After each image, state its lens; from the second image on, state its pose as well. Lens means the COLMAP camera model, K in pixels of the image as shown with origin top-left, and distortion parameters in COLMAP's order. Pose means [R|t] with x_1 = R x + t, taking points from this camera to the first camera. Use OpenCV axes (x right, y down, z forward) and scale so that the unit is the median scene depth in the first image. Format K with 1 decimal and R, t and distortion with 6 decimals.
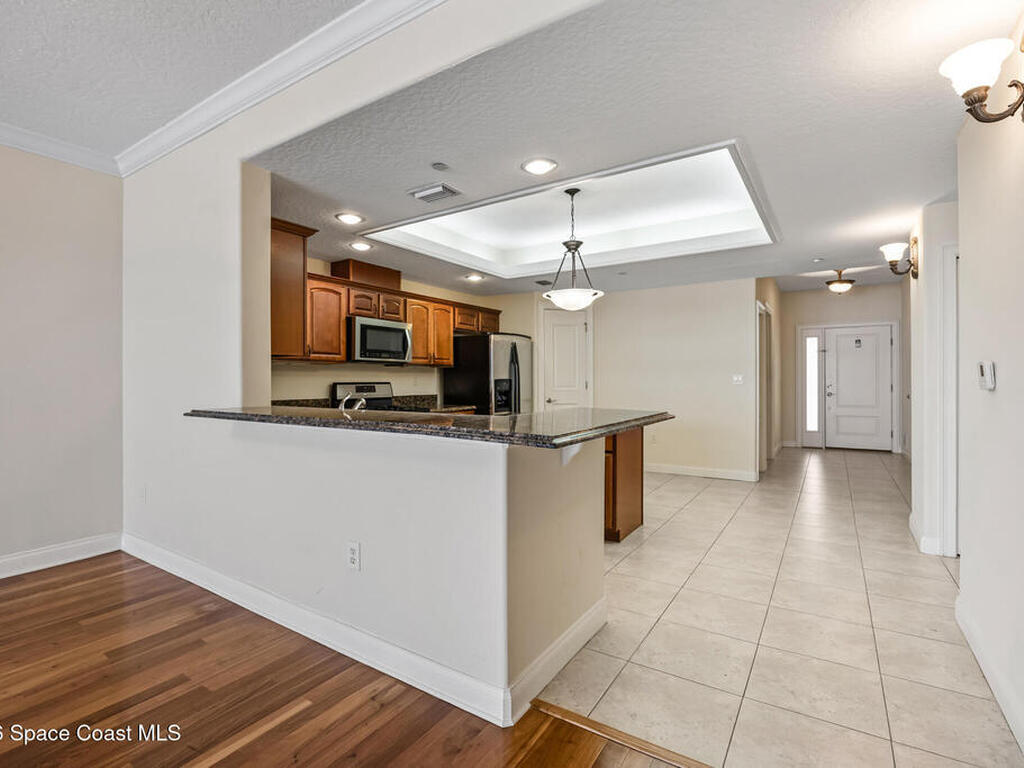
lens RADIAL K [[497.7, 0, 505.6], [0, 497.7, 381.7], [0, 0, 1]] dist [-0.019404, 0.001690]
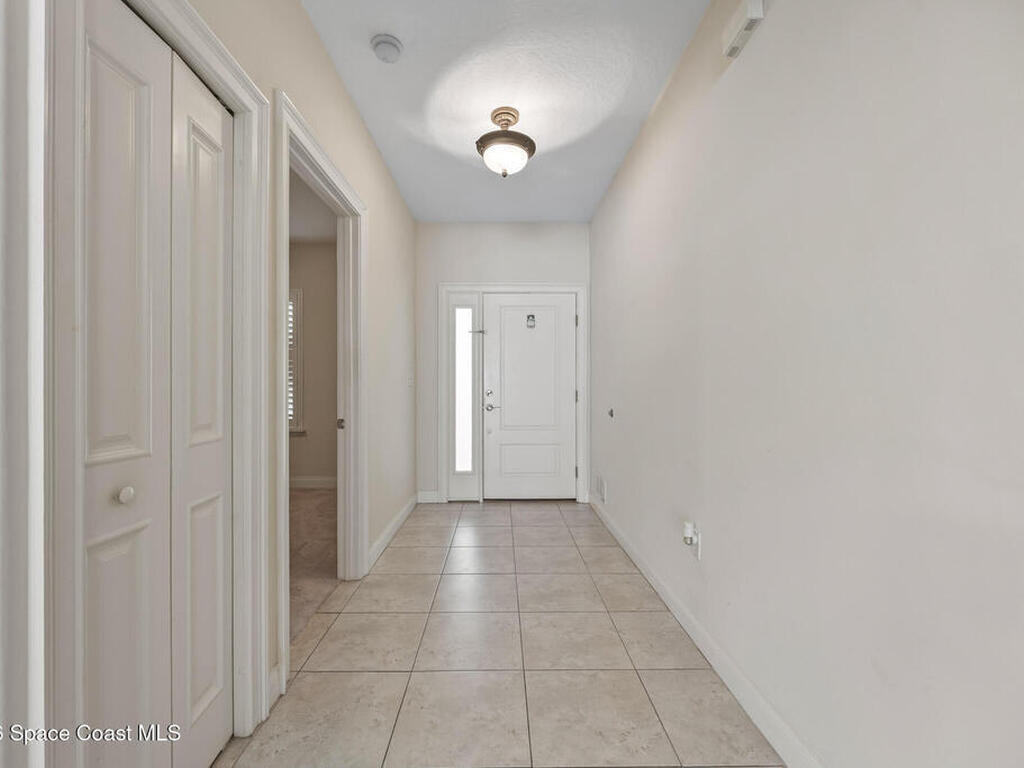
lens RADIAL K [[435.7, 0, 510.7], [0, 435.7, 386.6], [0, 0, 1]] dist [-0.005381, 0.000467]
pose [[0.821178, 0.005706, 0.570643, 0.530688], [-0.002163, 0.999974, -0.006885, 0.006454], [-0.570668, 0.004419, 0.821169, 0.780693]]
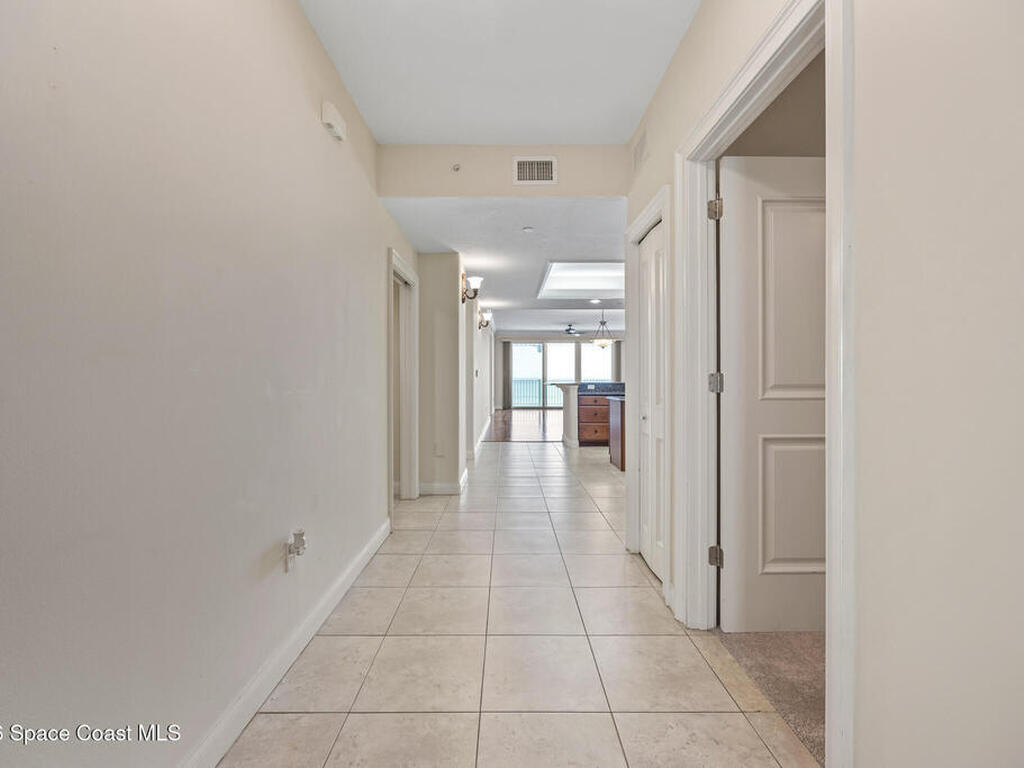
lens RADIAL K [[435.7, 0, 506.5], [0, 435.7, 380.7], [0, 0, 1]] dist [-0.005381, 0.000467]
pose [[-0.834476, 0.009010, -0.550971, 0.860401], [0.002167, 0.999912, 0.013071, 0.000606], [0.551040, 0.009713, -0.834422, 1.279813]]
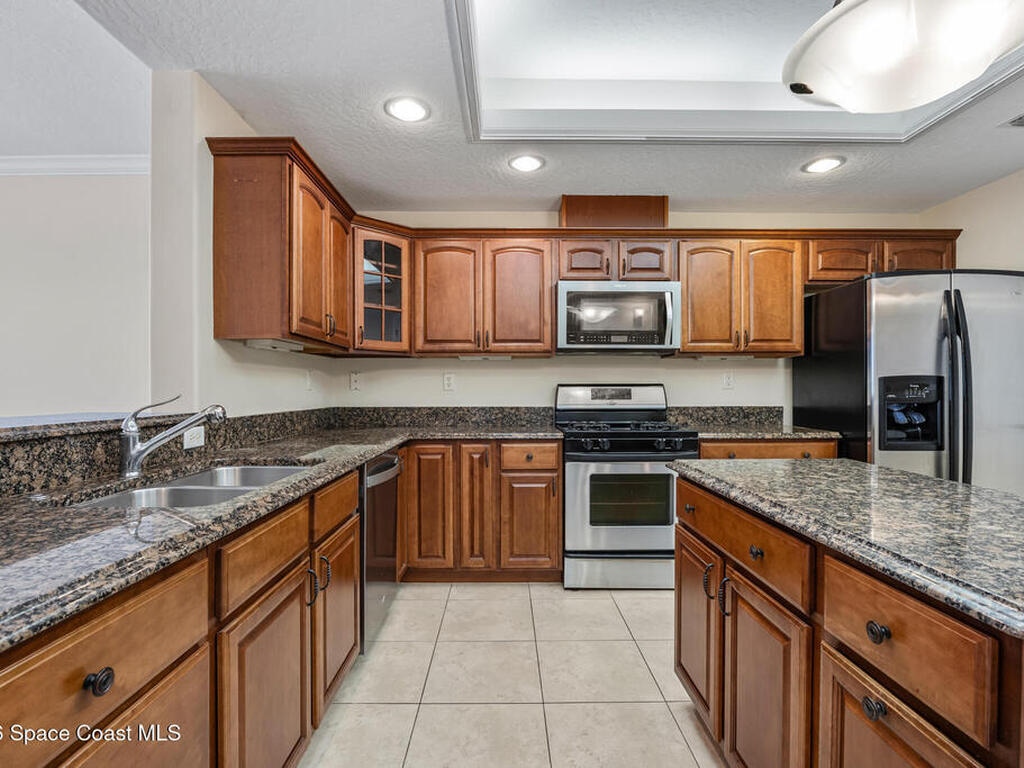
lens RADIAL K [[497.7, 0, 511.3], [0, 497.7, 393.1], [0, 0, 1]] dist [-0.019404, 0.001690]
pose [[0.557240, 0.007970, -0.830313, 0.156114], [-0.002491, 0.999965, 0.007927, 0.007300], [0.830348, -0.002349, 0.557241, 0.455011]]
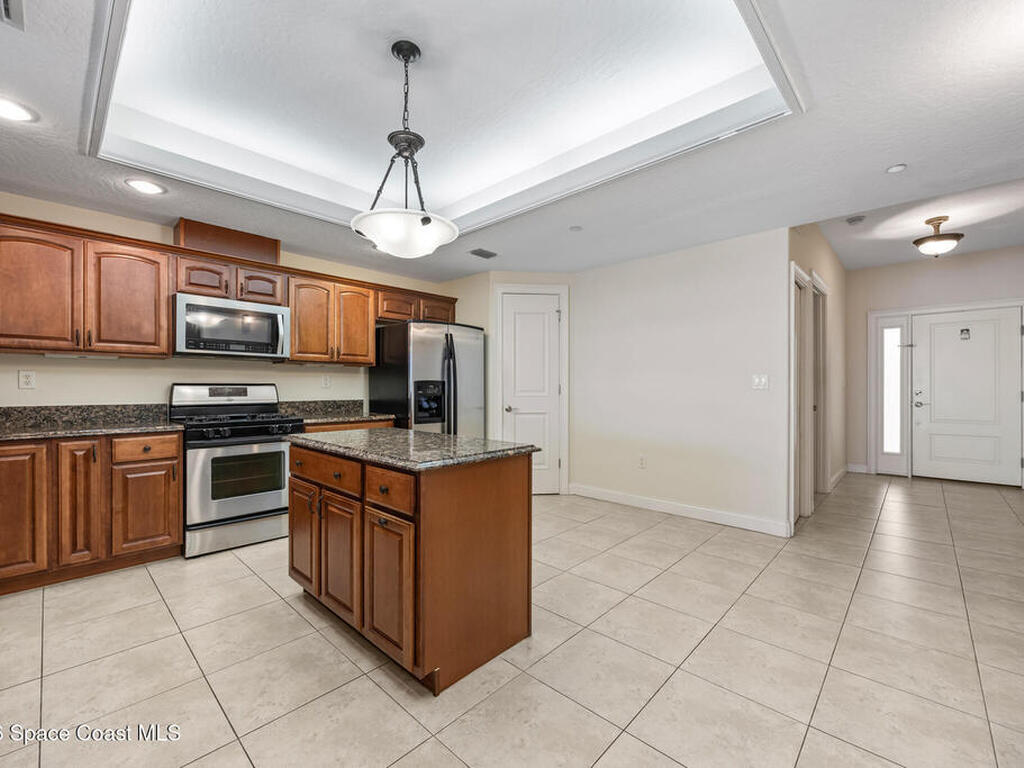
lens RADIAL K [[435.7, 0, 508.9], [0, 435.7, 388.8], [0, 0, 1]] dist [-0.005381, 0.000467]
pose [[0.984437, 0.004274, -0.175686, 0.229890], [-0.004318, 0.999991, 0.000131, 0.006802], [0.175685, 0.000630, 0.984446, 0.349202]]
